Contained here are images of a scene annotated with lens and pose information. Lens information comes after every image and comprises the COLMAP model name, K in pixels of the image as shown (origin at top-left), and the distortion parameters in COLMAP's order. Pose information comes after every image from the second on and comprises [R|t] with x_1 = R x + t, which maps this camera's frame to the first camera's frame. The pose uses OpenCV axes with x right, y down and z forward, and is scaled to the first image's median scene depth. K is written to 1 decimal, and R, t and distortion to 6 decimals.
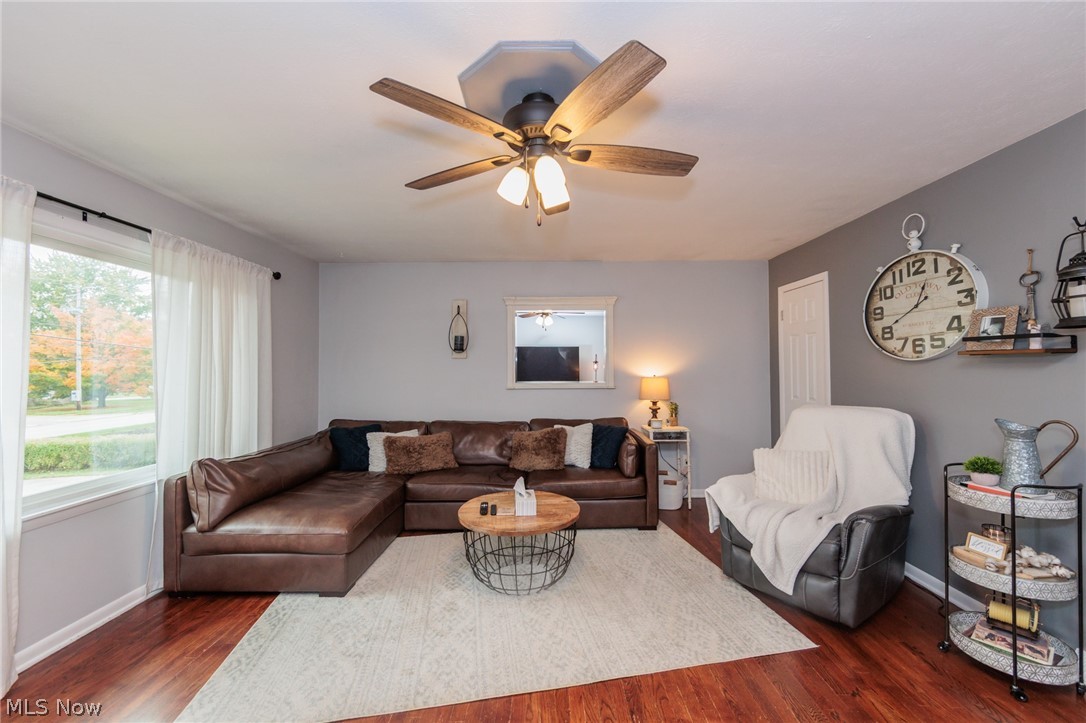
lens RADIAL K [[431.5, 0, 543.5], [0, 431.5, 359.3], [0, 0, 1]] dist [-0.003661, -0.000029]
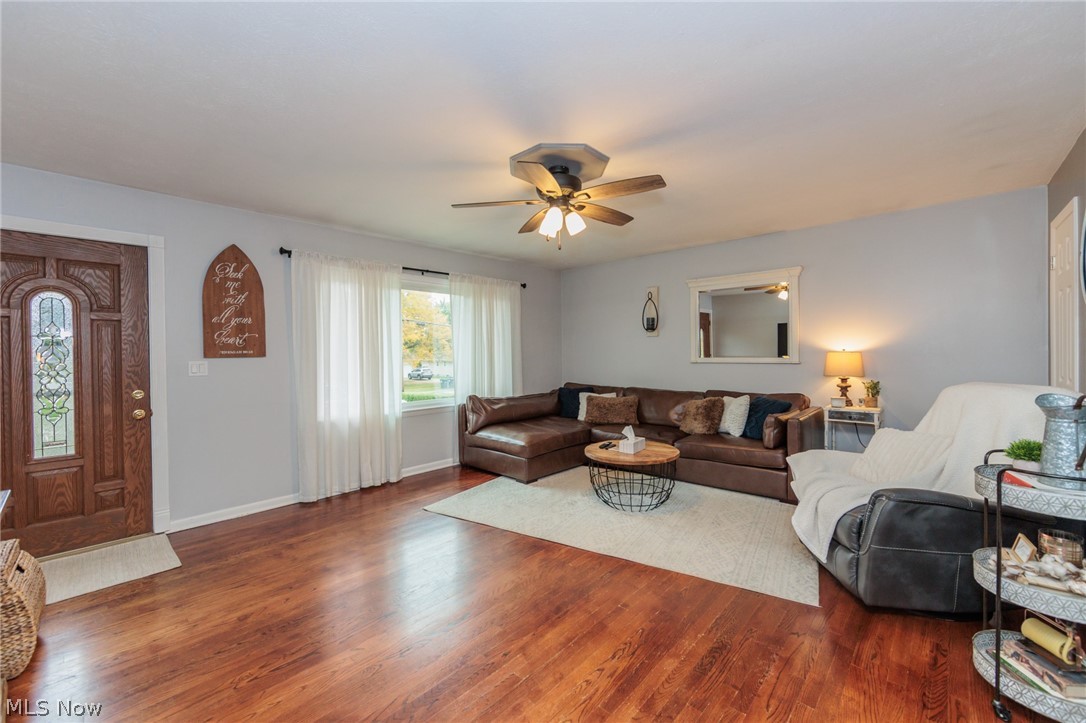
lens RADIAL K [[431.5, 0, 543.2], [0, 431.5, 356.1], [0, 0, 1]] dist [-0.003661, -0.000029]
pose [[0.739499, 0.003097, -0.673150, 0.655527], [0.021178, 0.999387, 0.027863, 0.021551], [0.672824, -0.034860, 0.738981, -0.140563]]
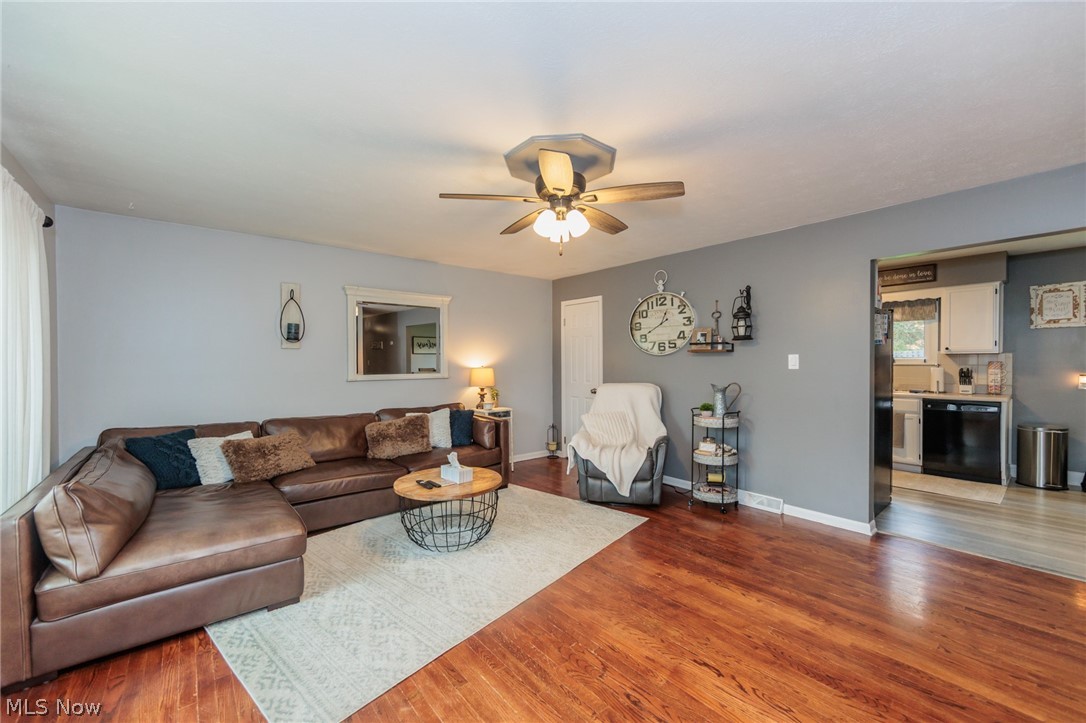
lens RADIAL K [[431.5, 0, 539.1], [0, 431.5, 366.3], [0, 0, 1]] dist [-0.003661, -0.000029]
pose [[0.770228, -0.005421, 0.637745, -0.632774], [-0.011185, 0.999695, 0.022005, 0.015633], [-0.637670, -0.024082, 0.769933, -0.033604]]
